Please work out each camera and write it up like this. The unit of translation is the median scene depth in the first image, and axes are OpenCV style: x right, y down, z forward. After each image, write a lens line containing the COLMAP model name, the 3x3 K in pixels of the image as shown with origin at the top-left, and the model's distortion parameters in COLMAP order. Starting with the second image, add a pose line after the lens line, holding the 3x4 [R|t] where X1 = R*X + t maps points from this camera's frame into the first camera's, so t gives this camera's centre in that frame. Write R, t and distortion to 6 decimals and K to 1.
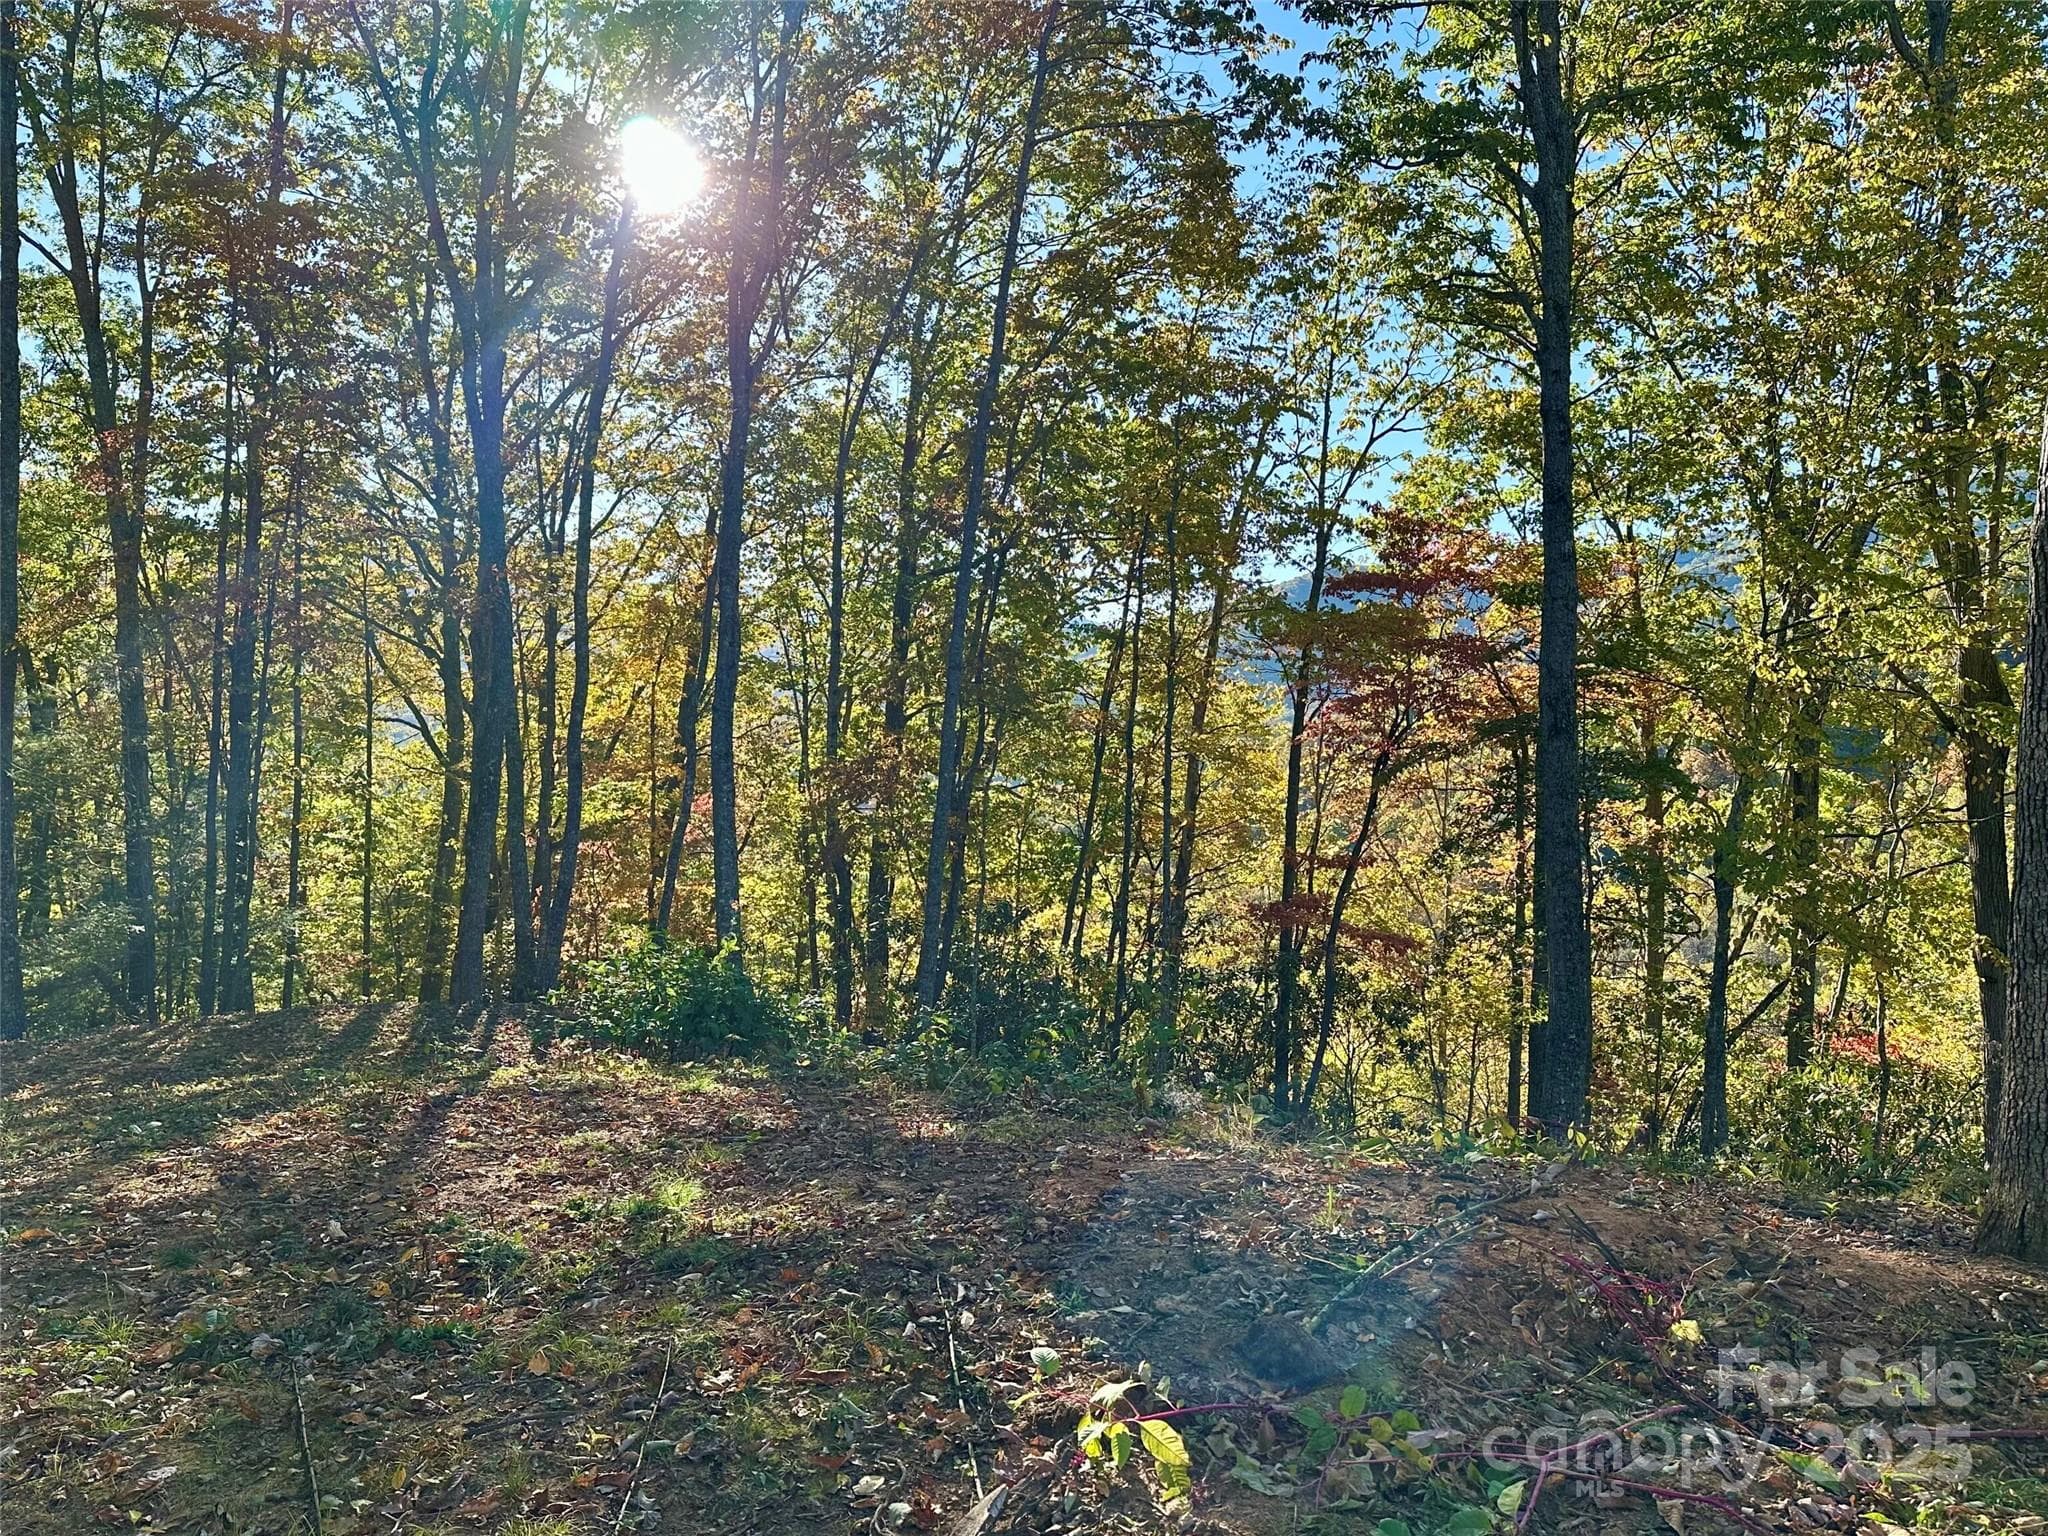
lens RADIAL K [[1462.4, 0, 1024.0], [0, 1462.4, 768.0], [0, 0, 1]] dist [-0.000385, -0.009899]
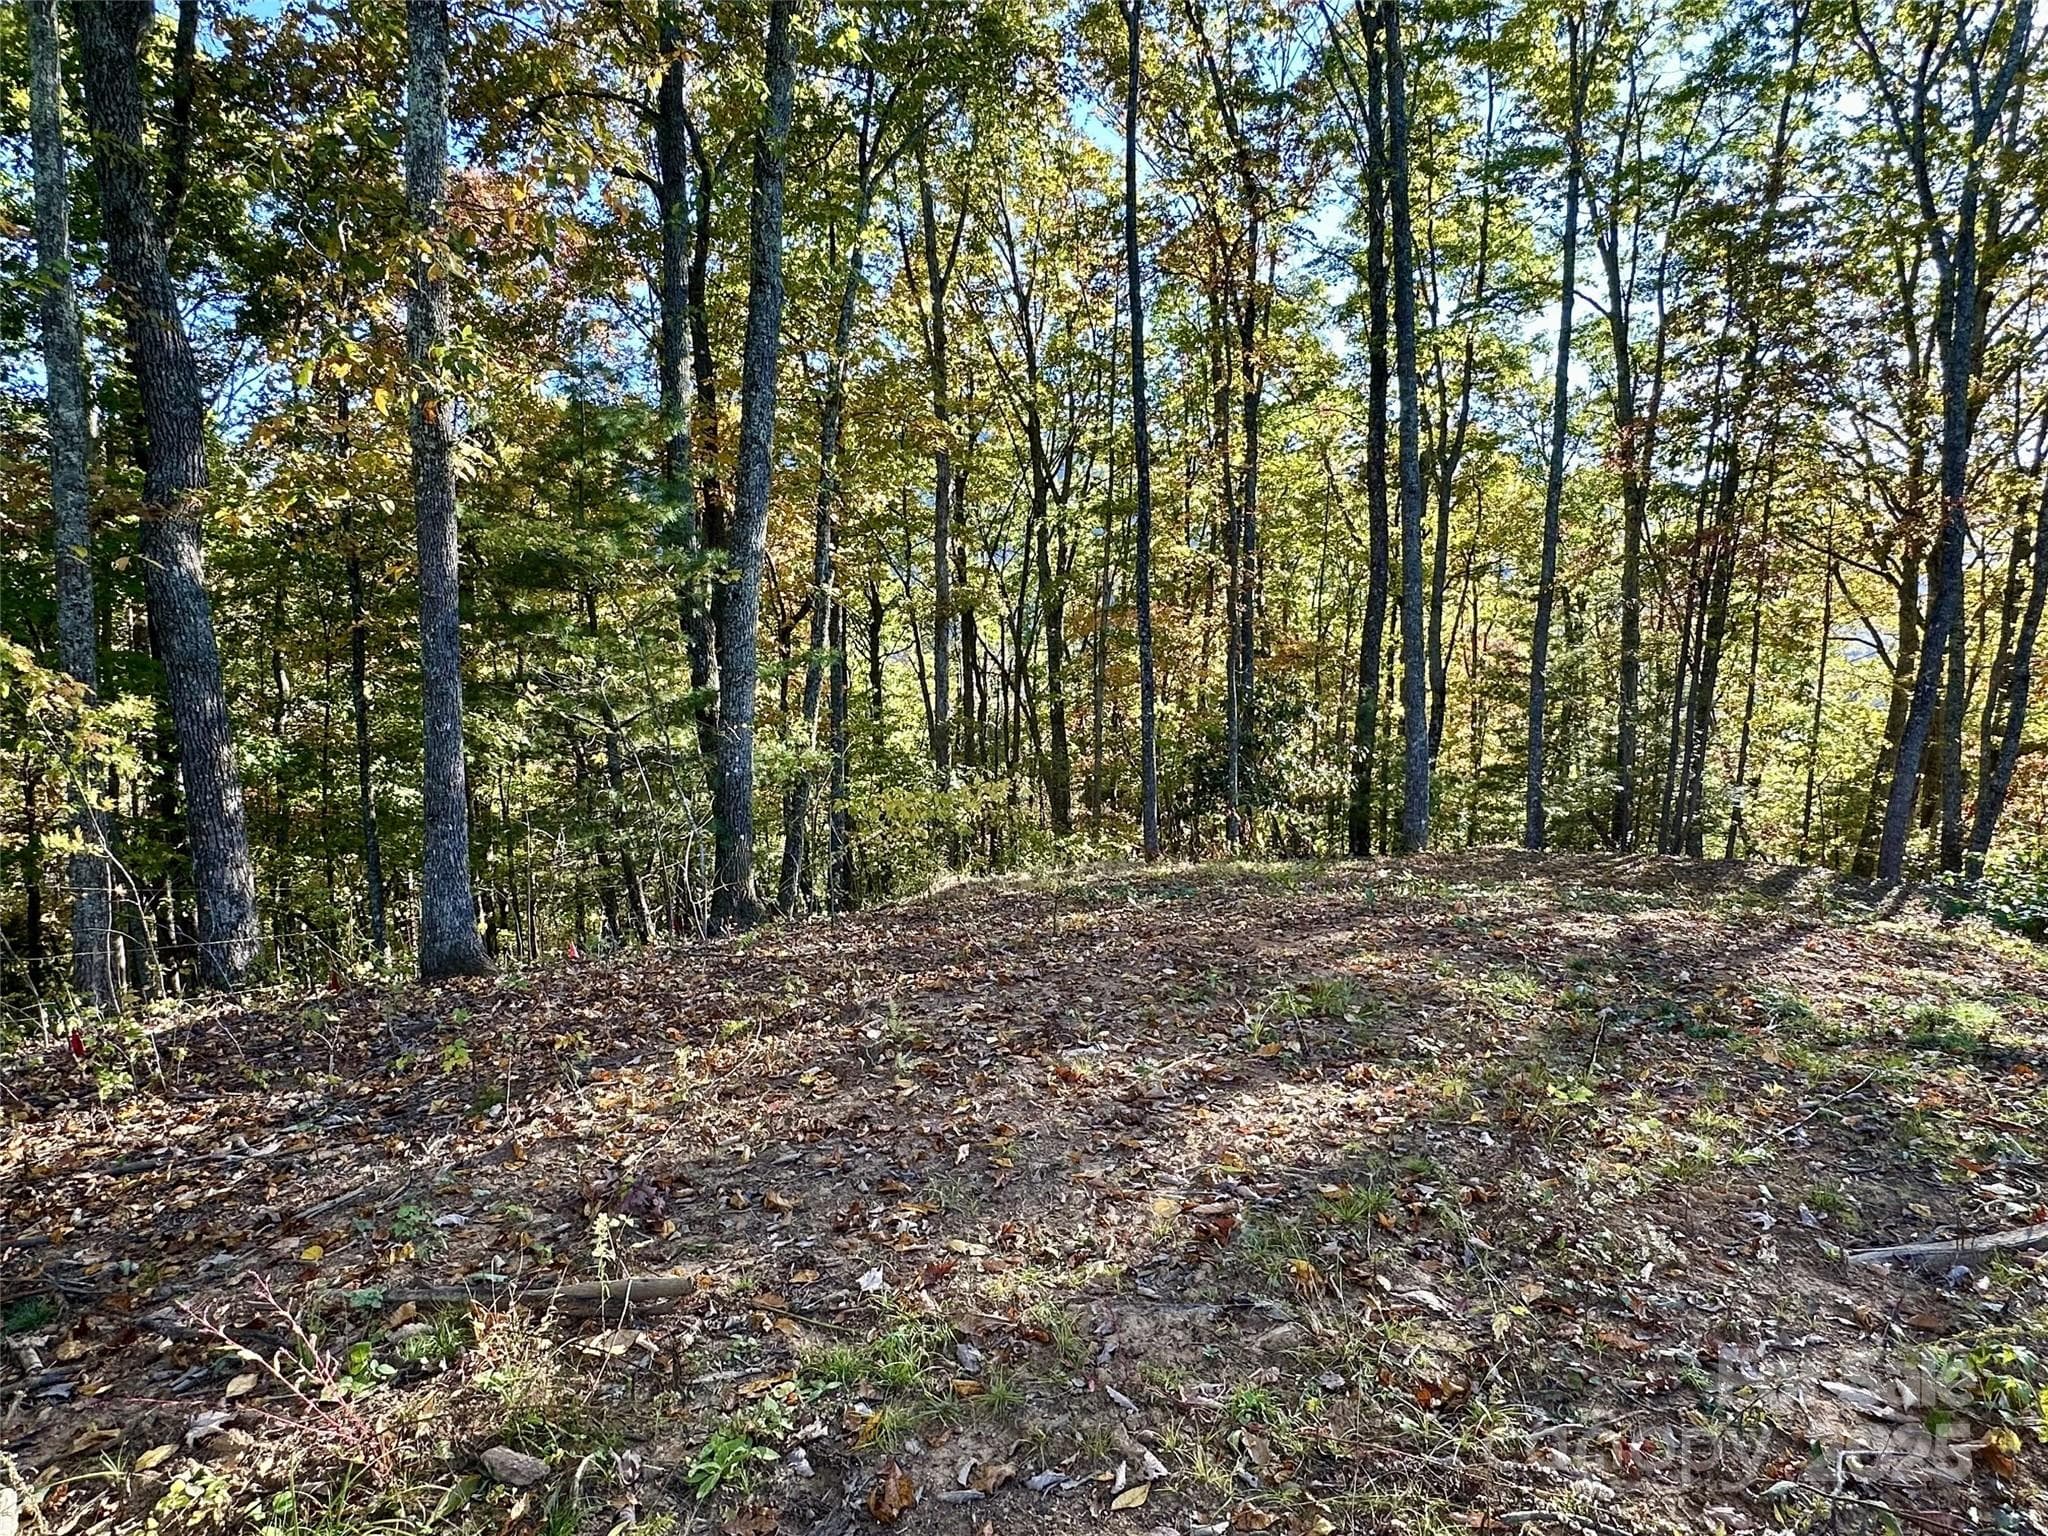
lens RADIAL K [[1422.0, 0, 1024.0], [0, 1422.0, 768.0], [0, 0, 1]] dist [0.072459, -0.073817]
pose [[0.519303, 0.055524, -0.852785, 0.233598], [-0.036517, 0.998417, 0.042769, 0.049178], [0.853810, 0.008931, 0.520509, -0.170269]]
